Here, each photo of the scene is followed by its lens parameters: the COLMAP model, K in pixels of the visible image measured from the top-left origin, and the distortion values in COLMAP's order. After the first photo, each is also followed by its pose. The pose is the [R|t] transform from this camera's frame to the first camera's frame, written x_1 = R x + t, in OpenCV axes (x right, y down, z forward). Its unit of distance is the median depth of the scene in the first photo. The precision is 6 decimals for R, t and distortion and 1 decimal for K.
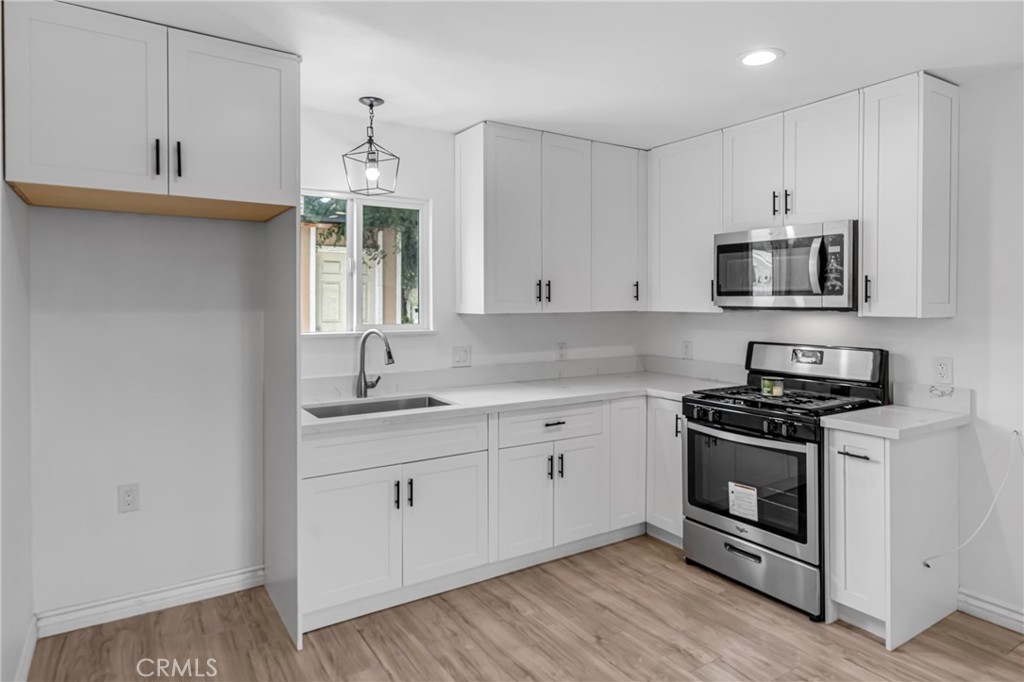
lens RADIAL K [[596.6, 0, 513.5], [0, 596.6, 309.7], [0, 0, 1]] dist [0.002892, 0.000814]
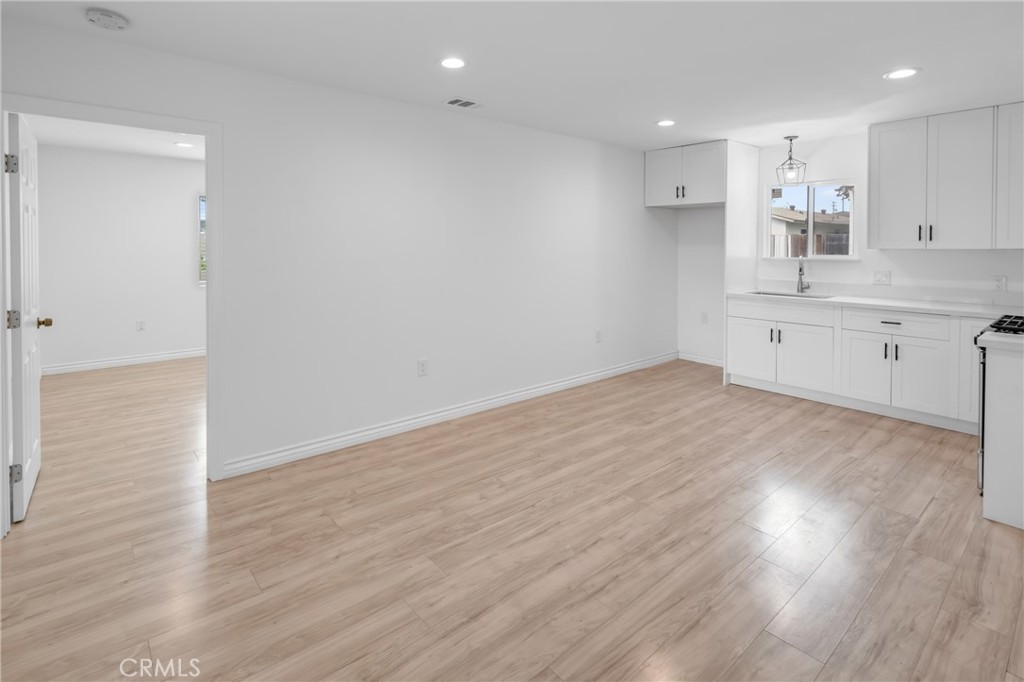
lens RADIAL K [[508.7, 0, 510.2], [0, 508.7, 251.6], [0, 0, 1]] dist [0.001206, 0.000269]
pose [[0.148709, 0.014056, -0.988781, 1.070520], [-0.010253, 0.999867, 0.012672, 0.006627], [0.988828, 0.008253, 0.148833, -0.117239]]
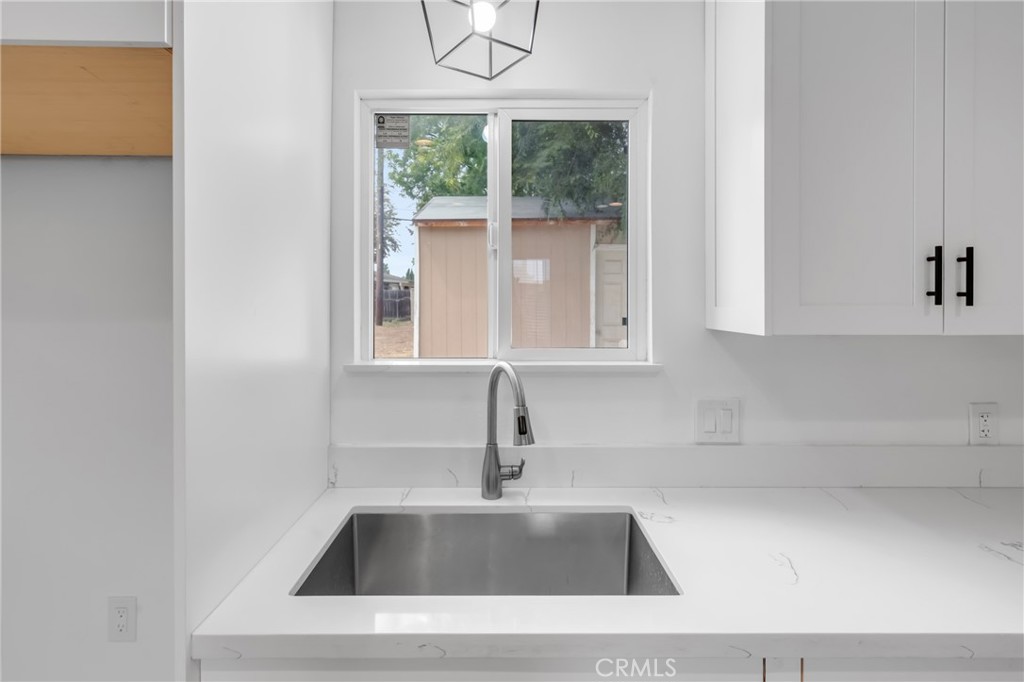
lens RADIAL K [[546.6, 0, 502.9], [0, 546.6, 307.7], [0, 0, 1]] dist [0.004171, 0.001068]
pose [[0.851060, 0.005063, -0.525044, -0.007045], [-0.008643, 0.999953, -0.004368, -0.007860], [0.524997, 0.008255, 0.851064, 0.563887]]
